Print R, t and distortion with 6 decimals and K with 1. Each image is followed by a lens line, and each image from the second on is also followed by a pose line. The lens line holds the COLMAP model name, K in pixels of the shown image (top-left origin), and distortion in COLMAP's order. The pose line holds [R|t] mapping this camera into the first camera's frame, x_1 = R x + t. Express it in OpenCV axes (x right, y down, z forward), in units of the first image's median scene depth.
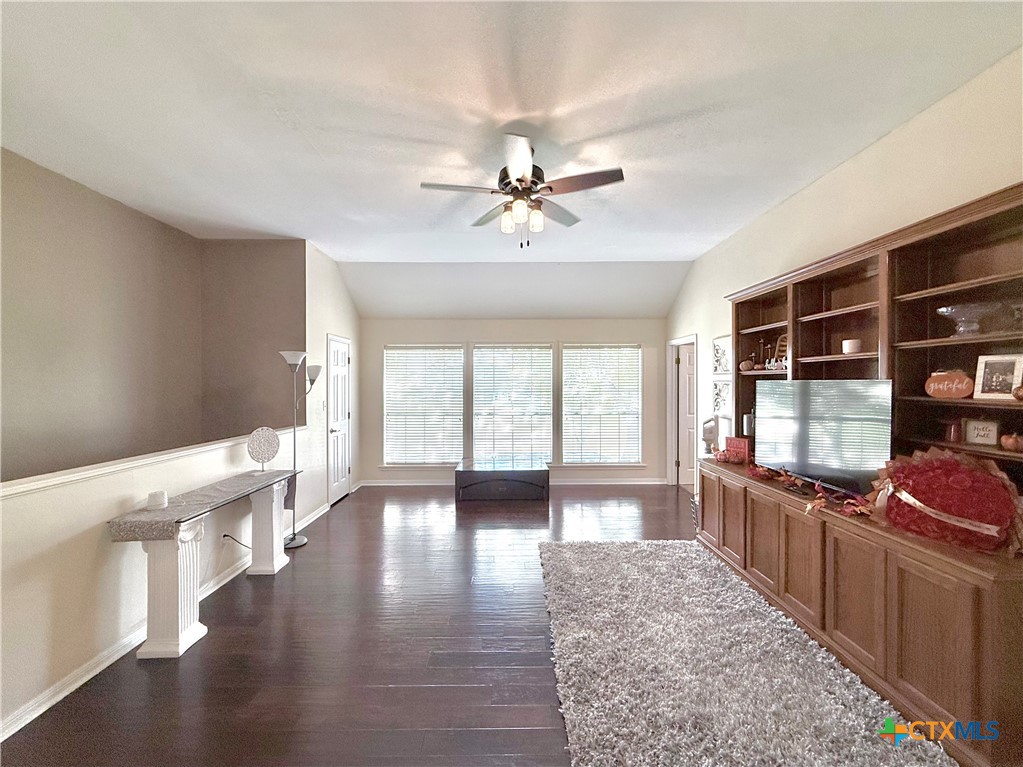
lens RADIAL K [[413.5, 0, 513.8], [0, 413.5, 386.6], [0, 0, 1]] dist [0.000931, 0.000156]
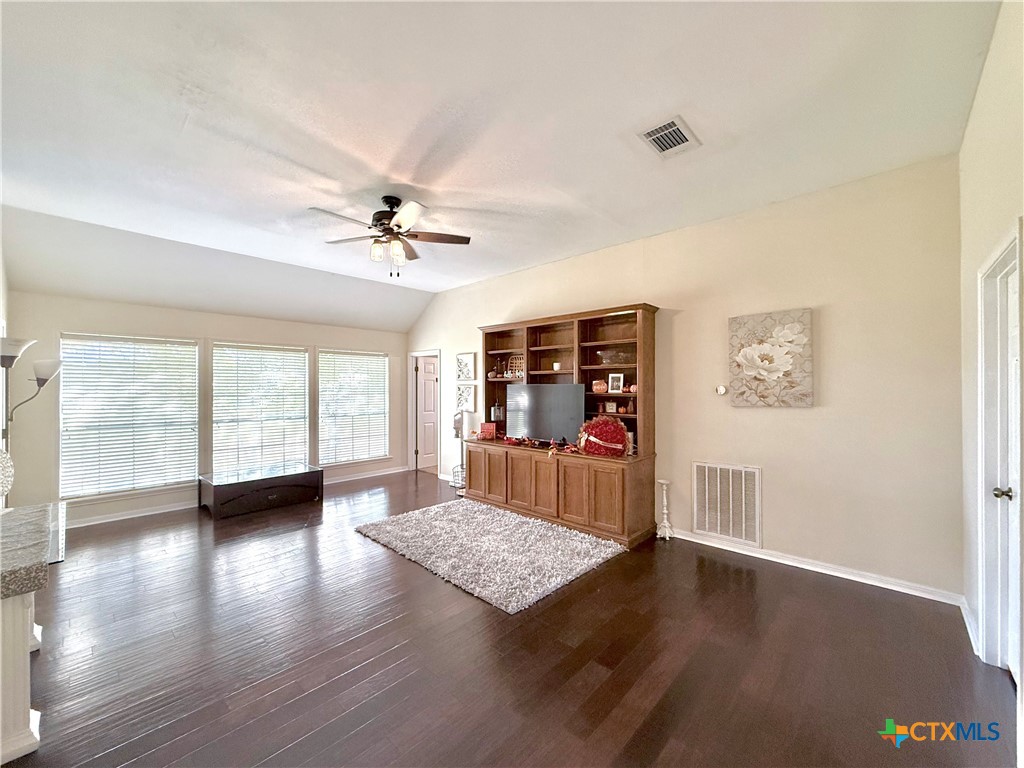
lens RADIAL K [[413.9, 0, 514.3], [0, 413.9, 387.1], [0, 0, 1]] dist [0.000931, 0.000156]
pose [[0.681896, 0.003122, 0.731443, -0.536770], [0.006028, 0.999933, -0.009888, 0.010596], [-0.731424, 0.011152, 0.681831, -0.100304]]
